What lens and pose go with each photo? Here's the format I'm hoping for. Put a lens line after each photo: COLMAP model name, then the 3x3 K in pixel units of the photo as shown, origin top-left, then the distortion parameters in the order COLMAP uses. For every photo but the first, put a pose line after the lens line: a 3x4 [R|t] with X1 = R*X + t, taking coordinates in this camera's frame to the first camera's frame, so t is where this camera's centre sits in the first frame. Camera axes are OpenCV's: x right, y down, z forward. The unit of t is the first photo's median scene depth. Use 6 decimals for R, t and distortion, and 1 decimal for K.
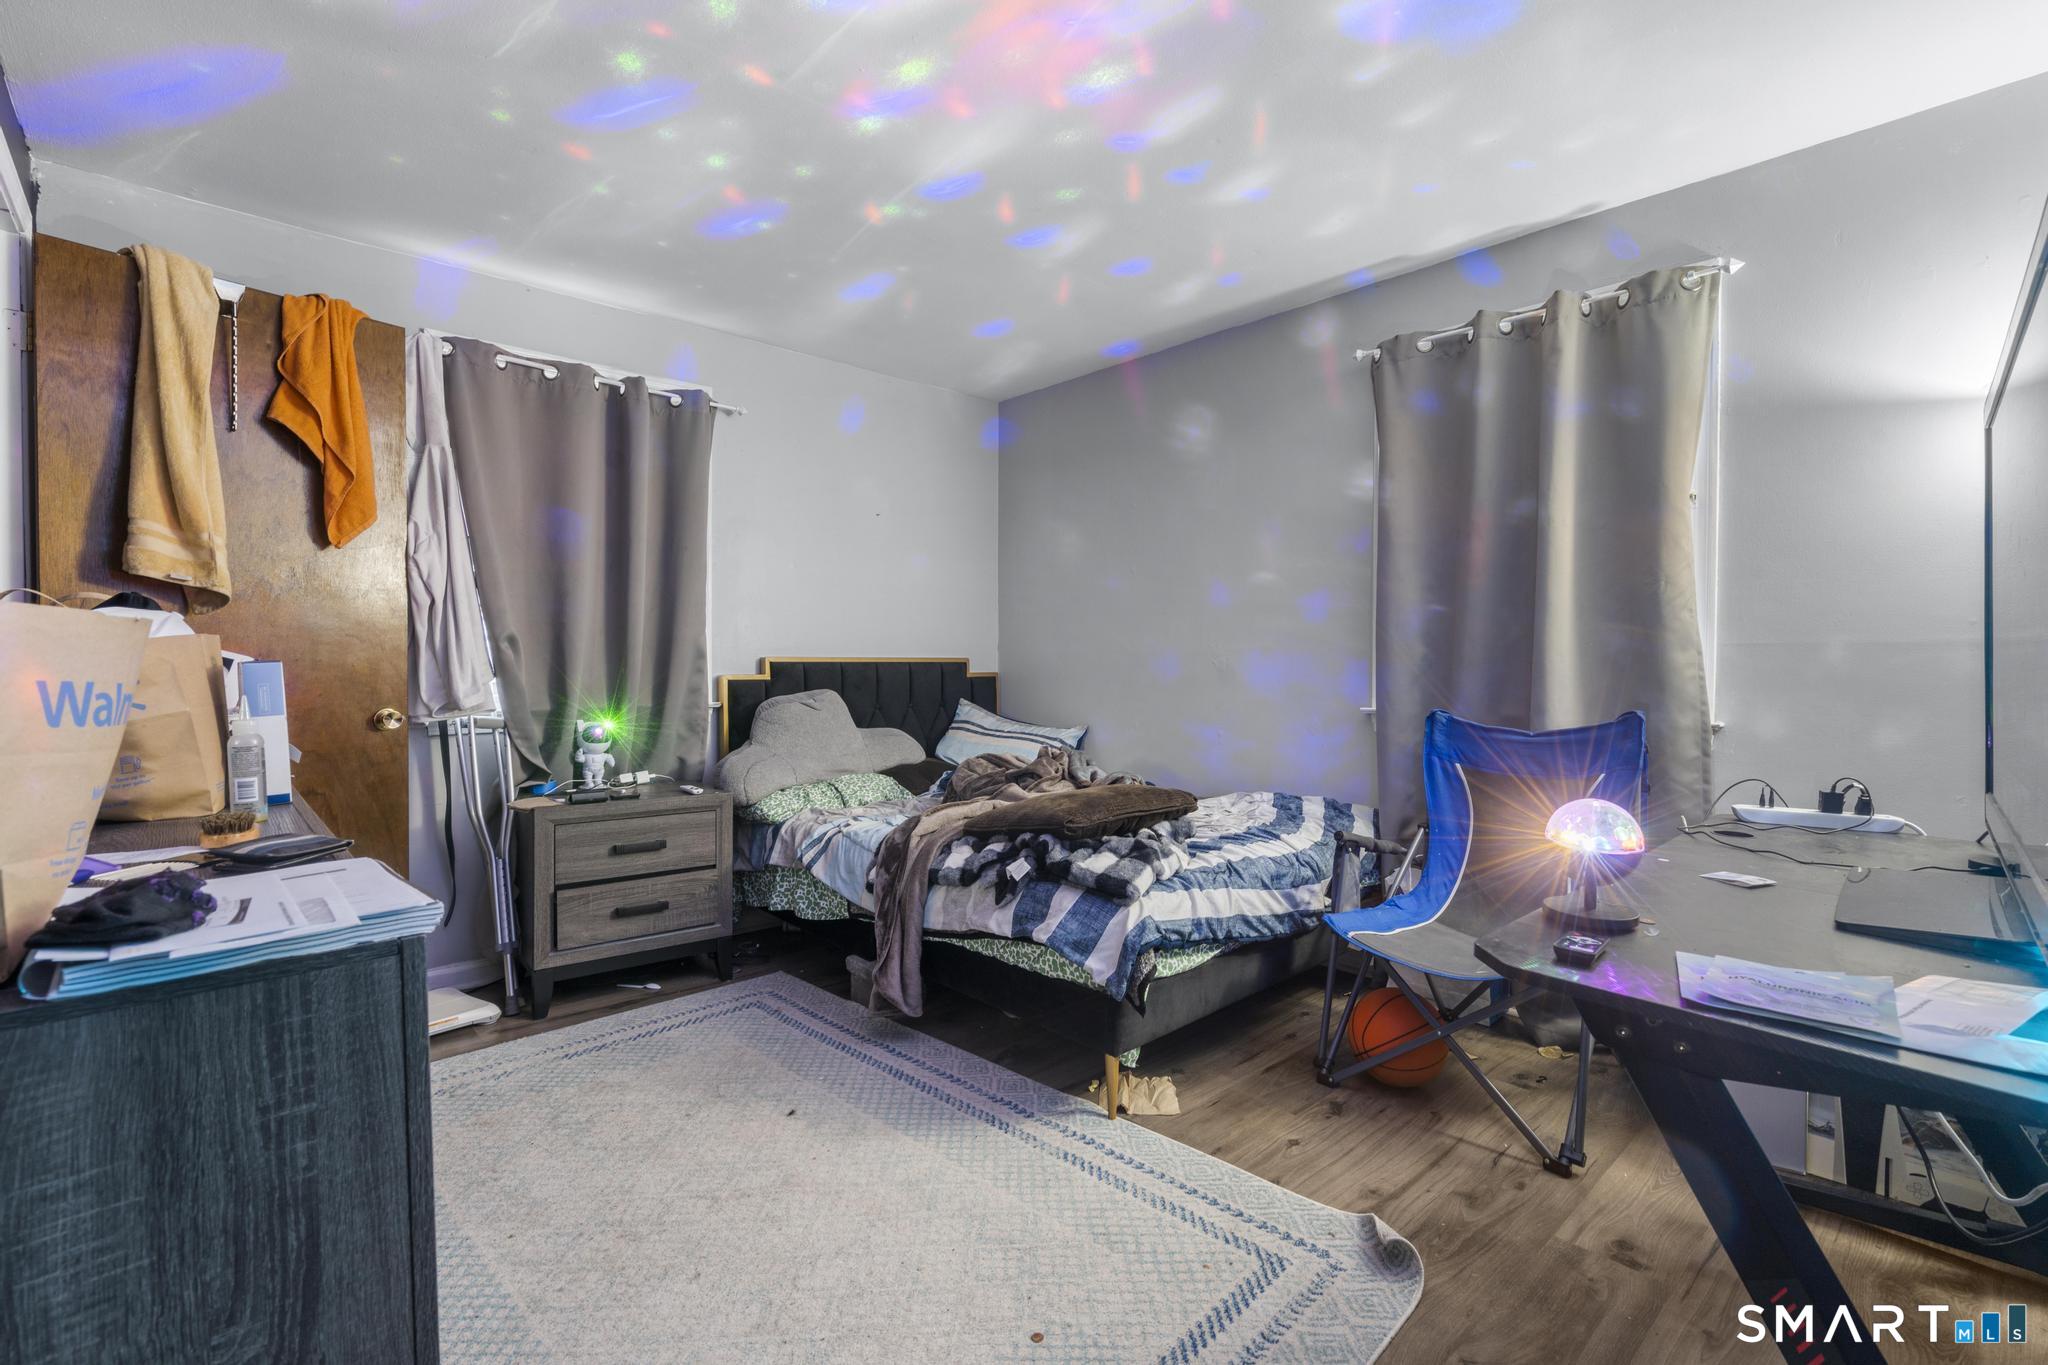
lens RADIAL K [[917.0, 0, 1027.2], [0, 917.0, 674.7], [0, 0, 1]] dist [-0.006446, -0.000477]
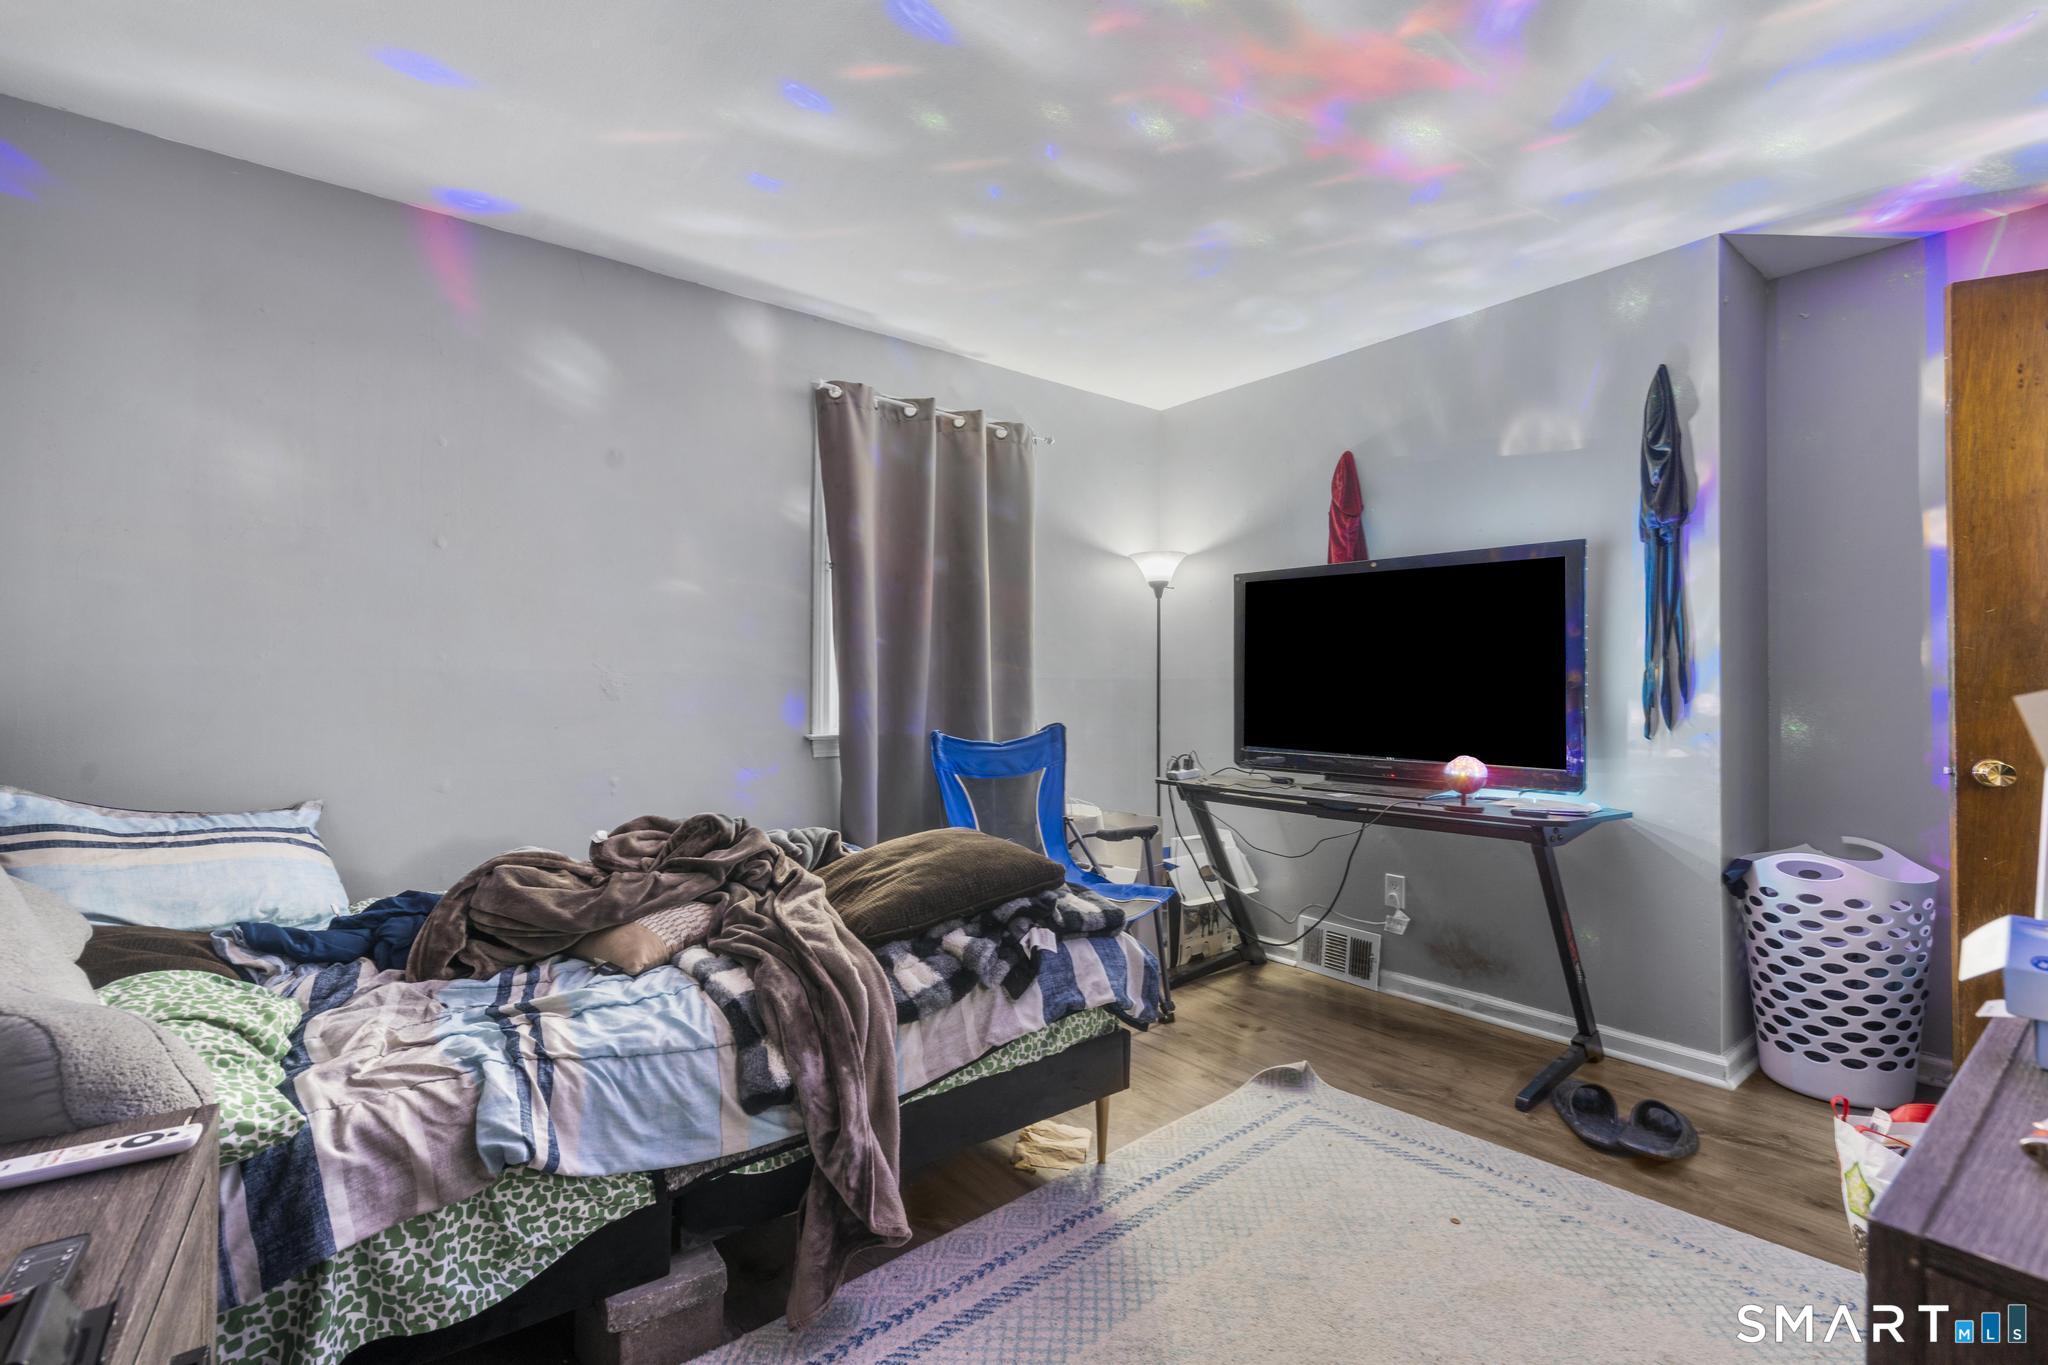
lens RADIAL K [[917.0, 0, 1027.2], [0, 917.0, 674.7], [0, 0, 1]] dist [-0.006446, -0.000477]
pose [[0.077858, 0.013621, 0.996871, -0.771771], [0.008241, 0.999864, -0.014306, -0.016111], [-0.996930, 0.009329, 0.077735, 0.869904]]
